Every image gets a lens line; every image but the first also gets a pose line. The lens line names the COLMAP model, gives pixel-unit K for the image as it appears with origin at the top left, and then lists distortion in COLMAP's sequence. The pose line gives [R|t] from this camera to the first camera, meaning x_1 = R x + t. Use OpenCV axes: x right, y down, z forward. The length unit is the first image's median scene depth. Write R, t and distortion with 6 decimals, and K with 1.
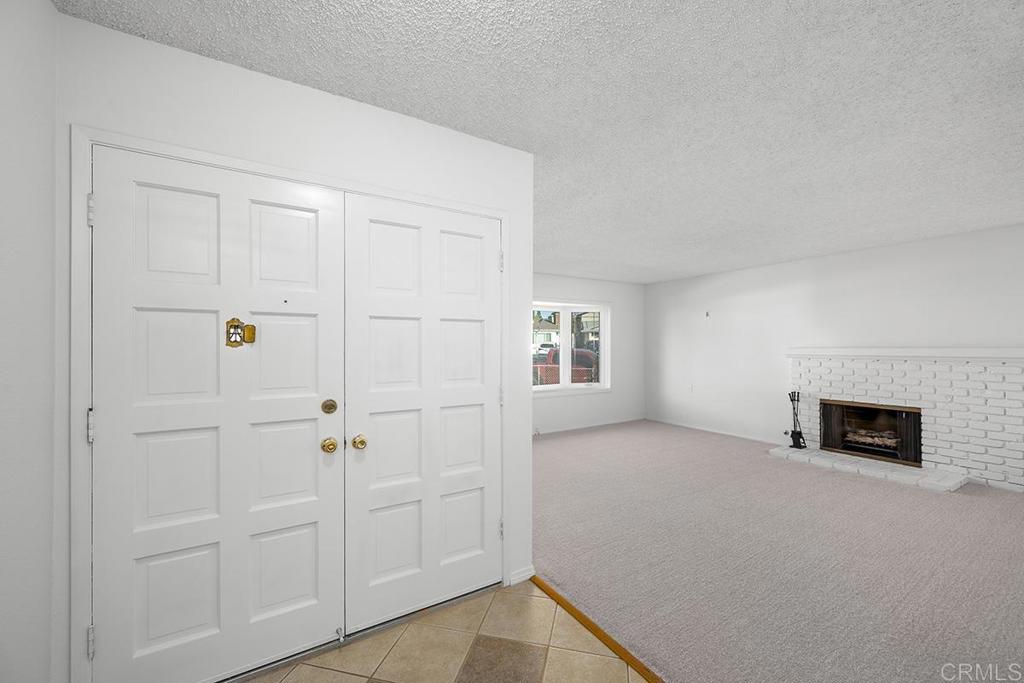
lens RADIAL K [[412.3, 0, 514.5], [0, 412.3, 344.7], [0, 0, 1]] dist [-0.000053, -0.000044]
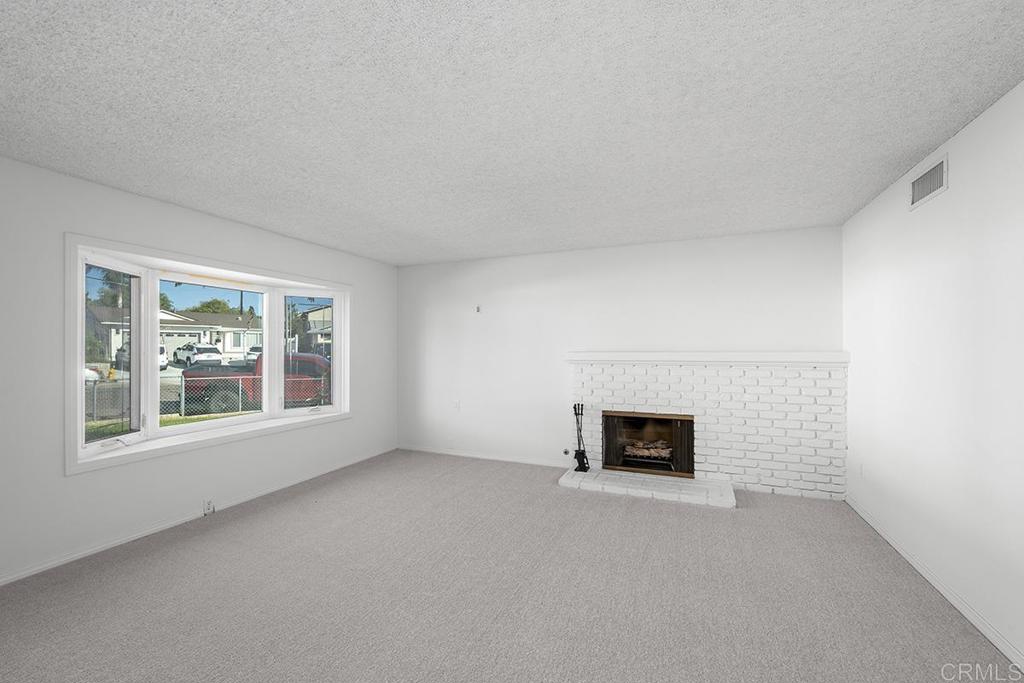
lens RADIAL K [[431.3, 0, 517.9], [0, 431.3, 349.3], [0, 0, 1]] dist [-0.001214, 0.000061]
pose [[0.818156, 0.004370, 0.574979, 0.070367], [-0.005050, 0.999987, -0.000415, 0.003344], [-0.574974, -0.002565, 0.818168, 0.355743]]
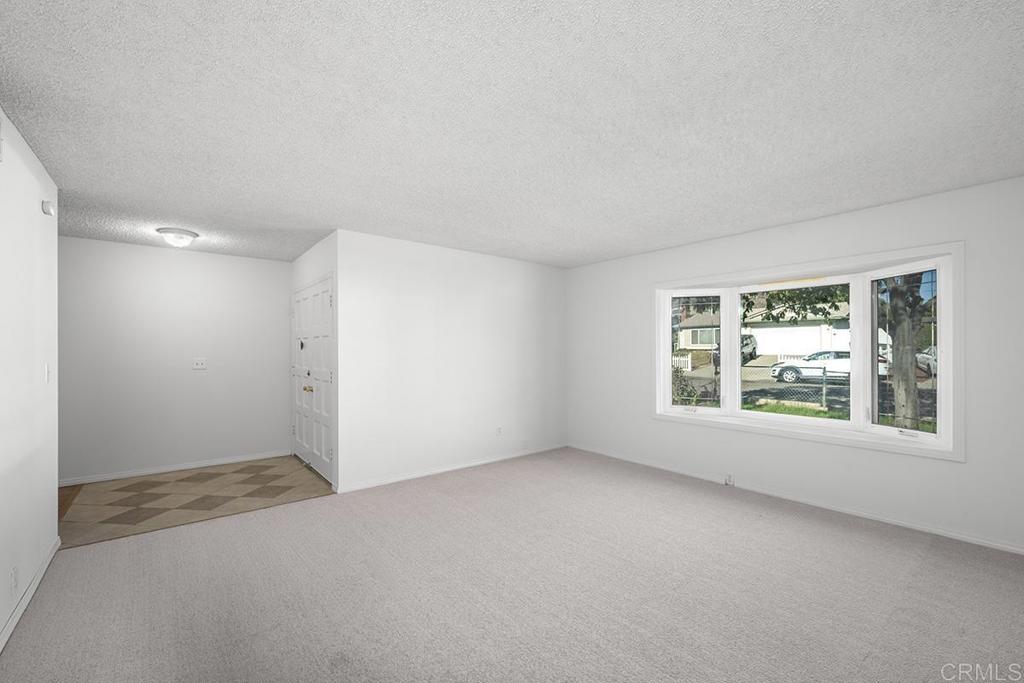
lens RADIAL K [[431.3, 0, 513.2], [0, 431.3, 345.4], [0, 0, 1]] dist [-0.001214, 0.000061]
pose [[0.099213, -0.005451, -0.995051, 0.804264], [0.000461, 0.999985, -0.005432, 0.004532], [0.995066, 0.000080, 0.099214, 0.694749]]
